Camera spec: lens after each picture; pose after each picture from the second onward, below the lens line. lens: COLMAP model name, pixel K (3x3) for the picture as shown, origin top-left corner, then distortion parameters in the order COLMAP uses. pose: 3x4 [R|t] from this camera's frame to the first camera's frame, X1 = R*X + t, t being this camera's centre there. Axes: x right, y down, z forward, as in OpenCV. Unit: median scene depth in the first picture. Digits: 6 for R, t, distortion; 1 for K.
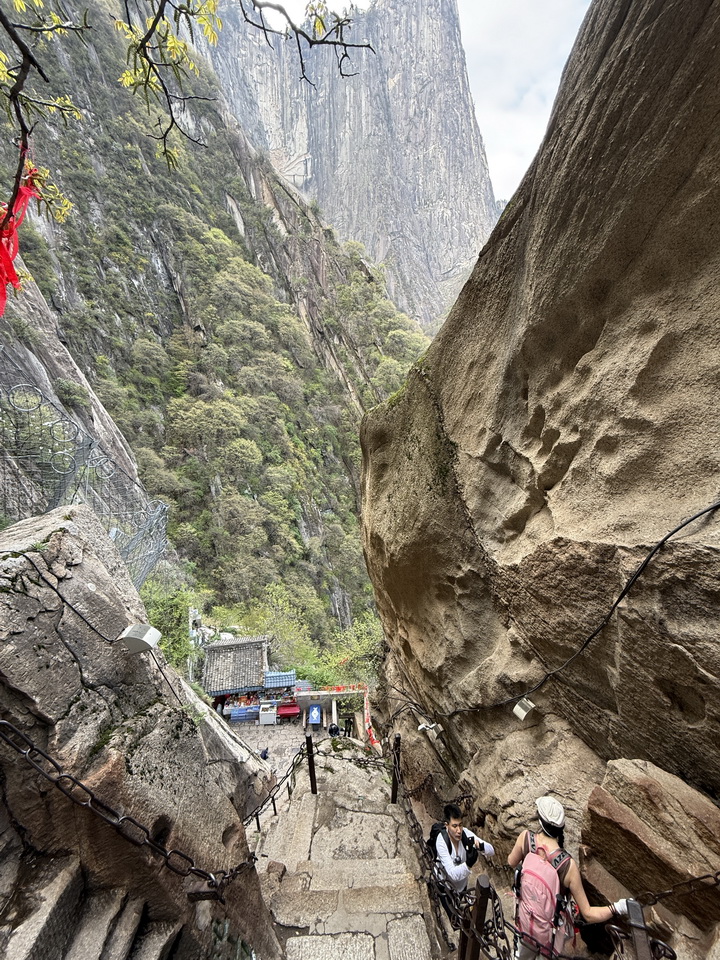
lens RADIAL K [[379.9, 0, 363.2], [0, 379.9, 480.1], [0, 0, 1]] dist [-0.002207, -0.000089]
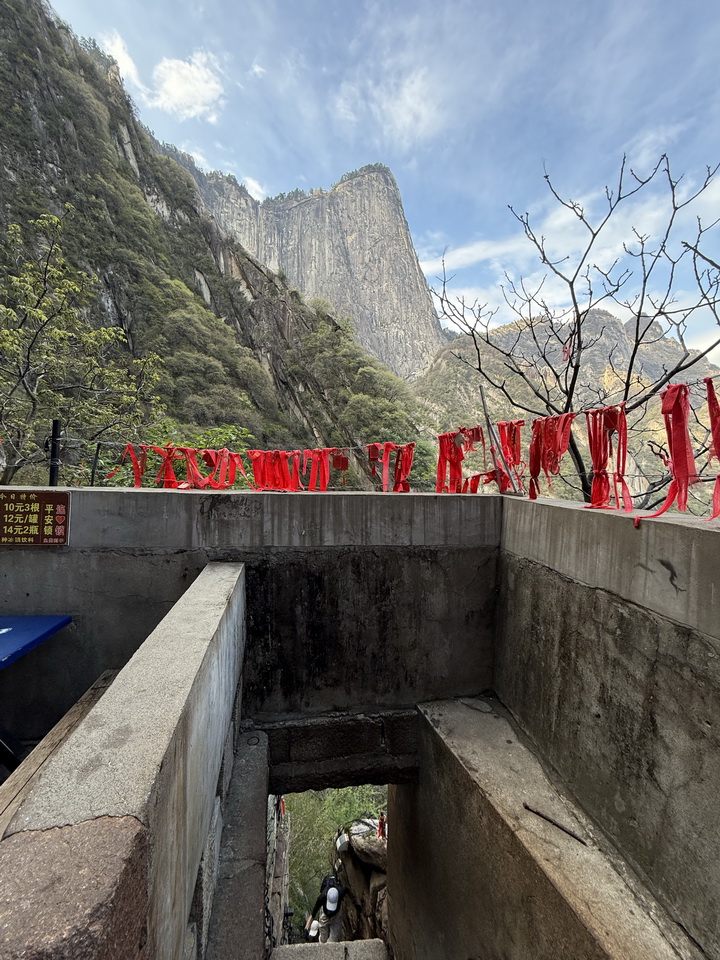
lens RADIAL K [[379.9, 0, 362.9], [0, 379.9, 479.1], [0, 0, 1]] dist [-0.002207, -0.000089]
pose [[0.995594, -0.005415, 0.093615, -0.007206], [0.030180, 0.963714, -0.265226, 0.085953], [-0.088782, 0.266882, 0.959631, 0.130564]]
